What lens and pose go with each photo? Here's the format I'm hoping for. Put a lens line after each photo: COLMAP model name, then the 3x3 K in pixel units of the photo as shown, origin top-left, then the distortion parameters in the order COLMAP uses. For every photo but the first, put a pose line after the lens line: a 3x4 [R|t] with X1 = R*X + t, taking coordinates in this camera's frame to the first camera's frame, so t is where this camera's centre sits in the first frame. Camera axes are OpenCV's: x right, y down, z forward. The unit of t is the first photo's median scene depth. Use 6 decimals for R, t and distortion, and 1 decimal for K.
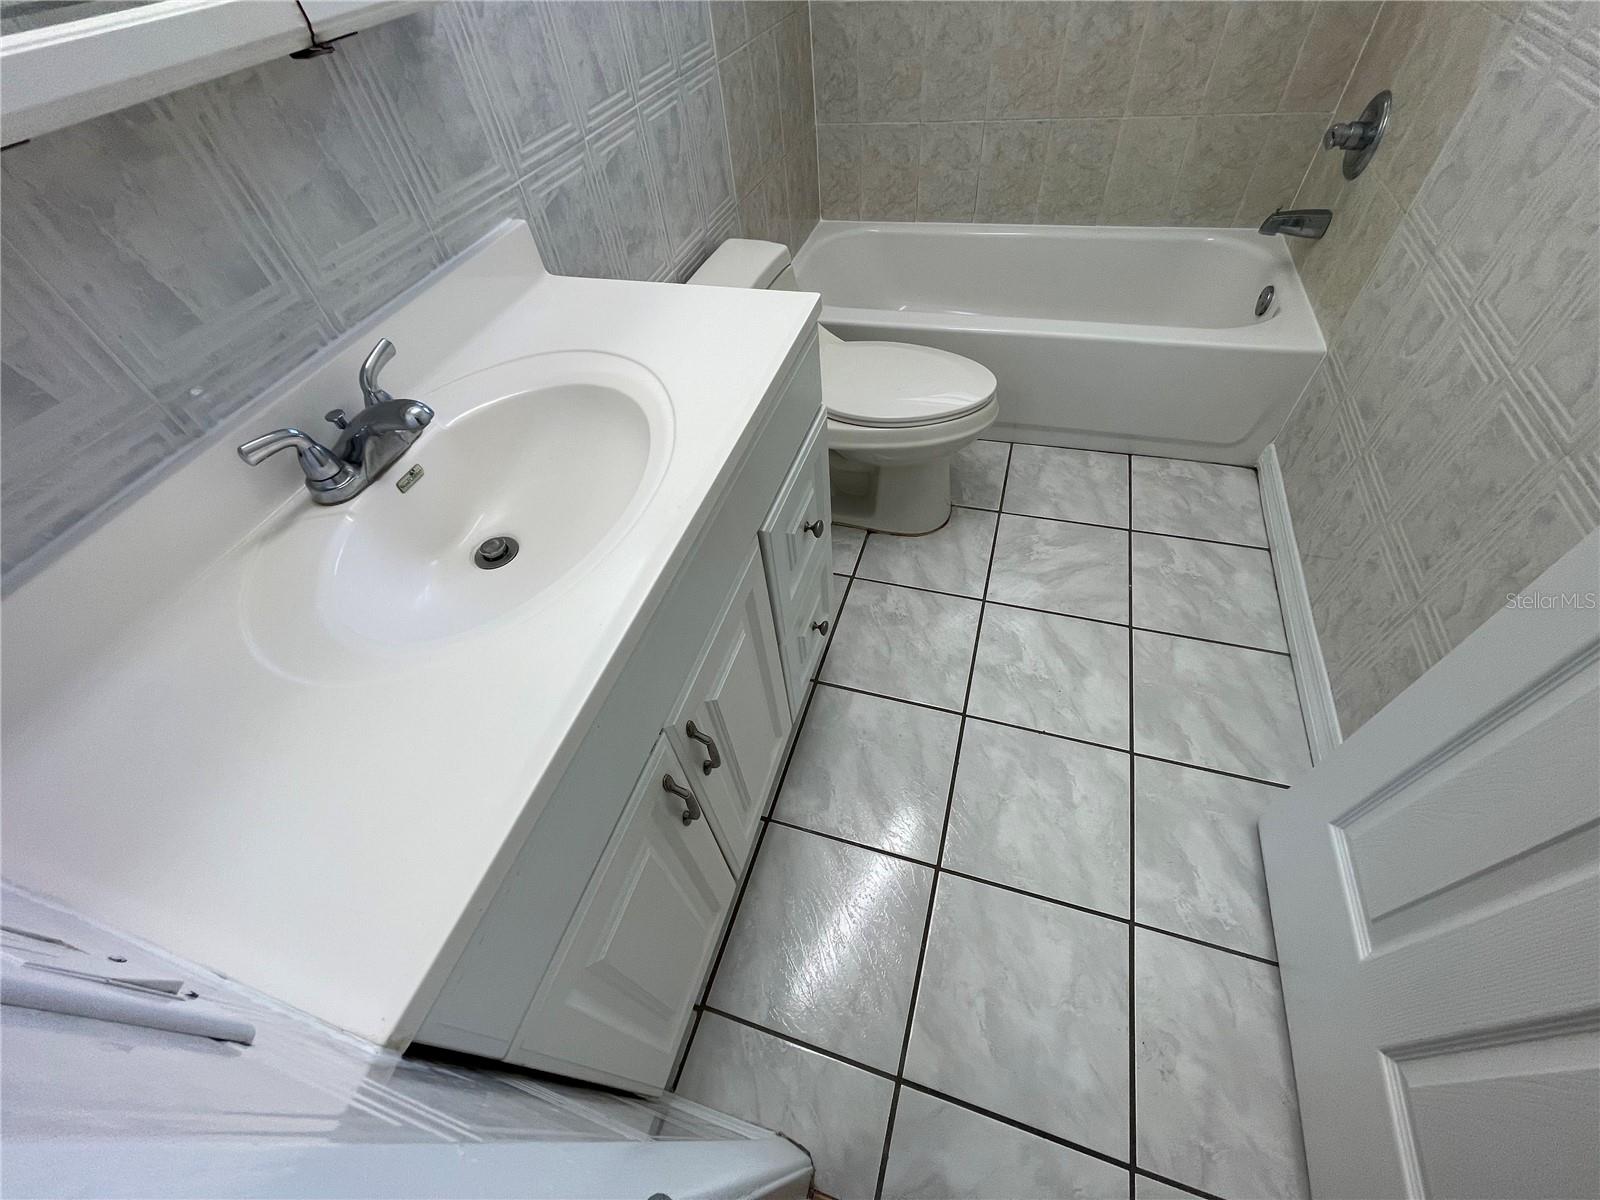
lens RADIAL K [[646.7, 0, 796.3], [0, 646.7, 603.5], [0, 0, 1]] dist [-0.002076, 0.002358]
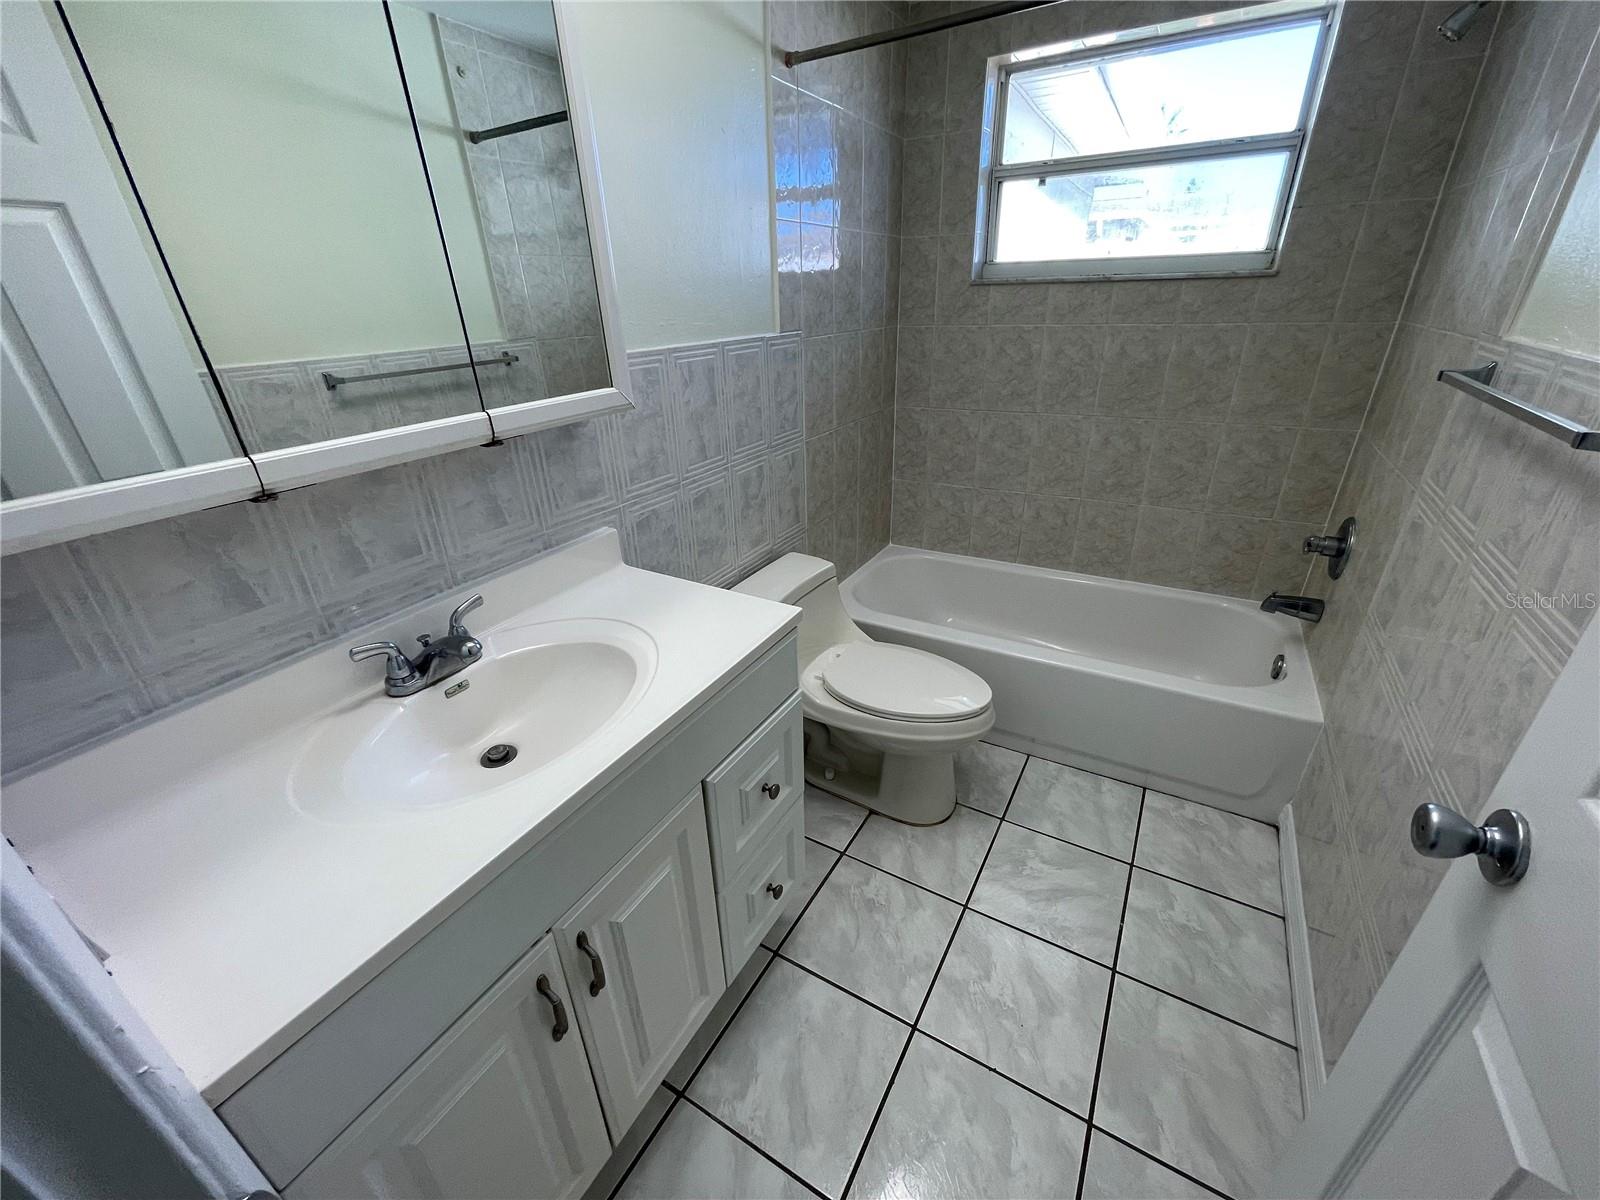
lens RADIAL K [[646.7, 0, 796.3], [0, 646.7, 603.5], [0, 0, 1]] dist [-0.002076, 0.002358]
pose [[0.972450, 0.146796, -0.181085, 0.209436], [-0.206705, 0.902133, -0.378721, 0.008370], [0.107768, 0.405718, 0.907623, -0.152791]]
